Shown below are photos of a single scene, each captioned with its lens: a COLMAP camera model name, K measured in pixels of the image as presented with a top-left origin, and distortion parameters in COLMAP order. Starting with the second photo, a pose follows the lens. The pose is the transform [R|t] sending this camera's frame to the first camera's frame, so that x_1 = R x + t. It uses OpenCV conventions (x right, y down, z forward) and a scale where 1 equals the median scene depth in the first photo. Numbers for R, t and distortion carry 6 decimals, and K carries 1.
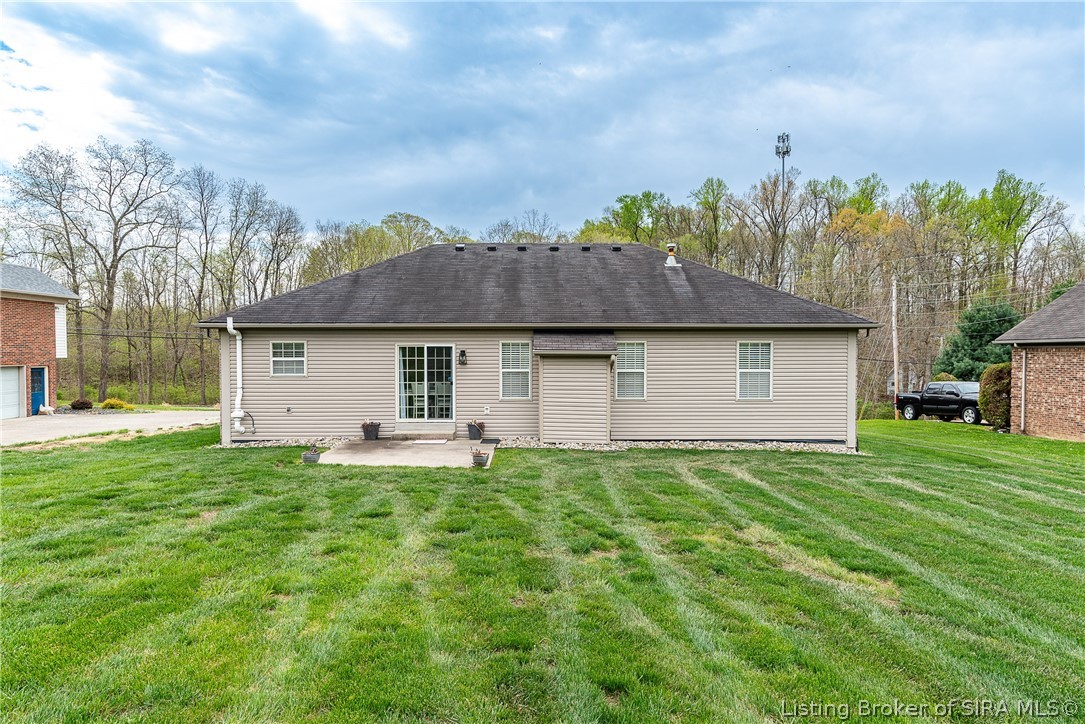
lens RADIAL K [[602.3, 0, 542.5], [0, 602.3, 362.0], [0, 0, 1]] dist [0.021602, -0.001505]
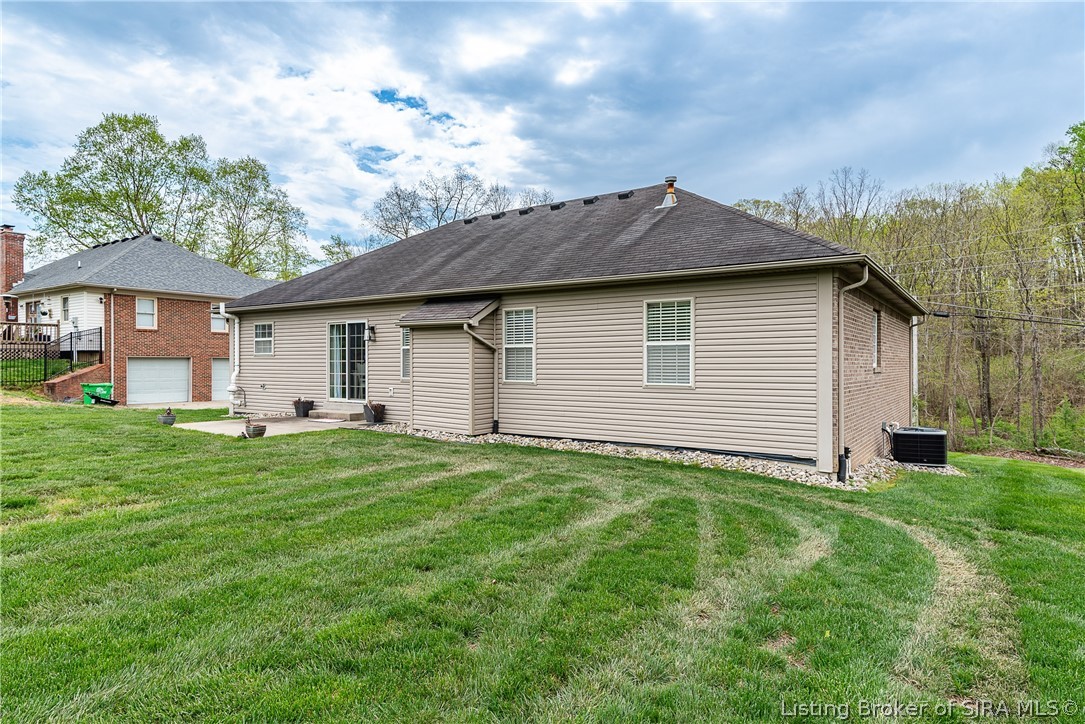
lens RADIAL K [[628.5, 0, 542.5], [0, 628.5, 362.0], [0, 0, 1]] dist [0.066134, 0.000317]
pose [[0.823044, 0.000927, -0.567977, 0.621832], [-0.004105, 0.999982, -0.004316, 0.037849], [0.567962, 0.005884, 0.823033, 0.336526]]
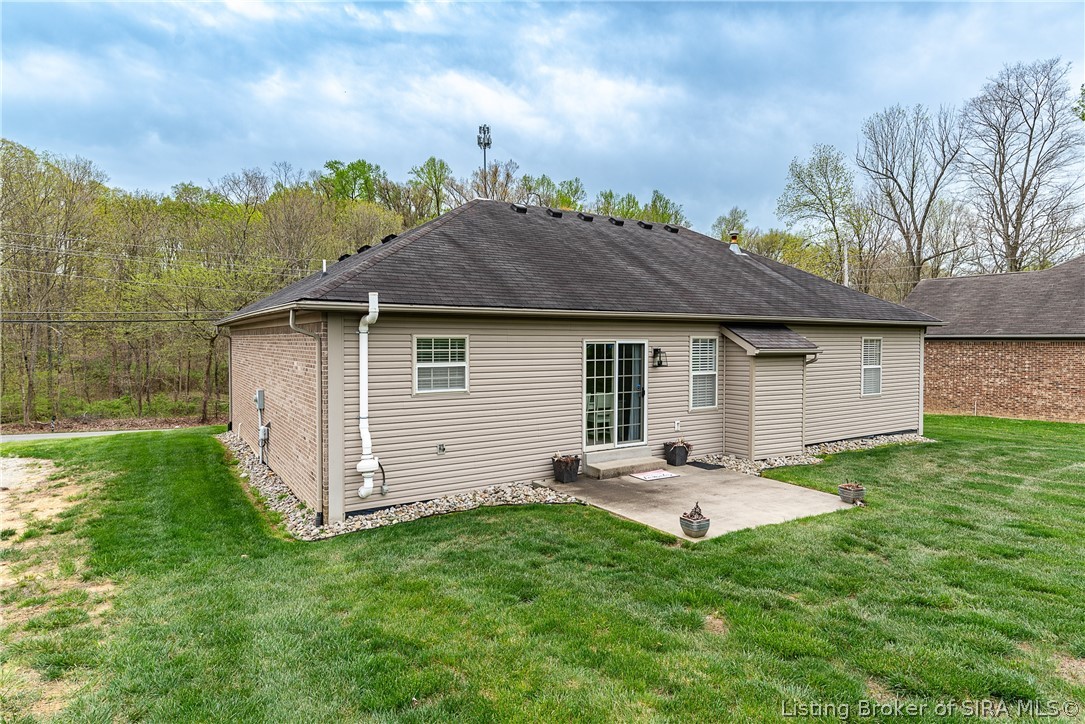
lens RADIAL K [[621.6, 0, 544.4], [0, 621.6, 346.7], [0, 0, 1]] dist [0.029519, 0.000000]
pose [[0.843369, -0.004912, 0.537312, -0.652081], [0.004899, 0.999987, 0.001453, -0.022811], [-0.537312, 0.001407, 0.843382, 0.404914]]
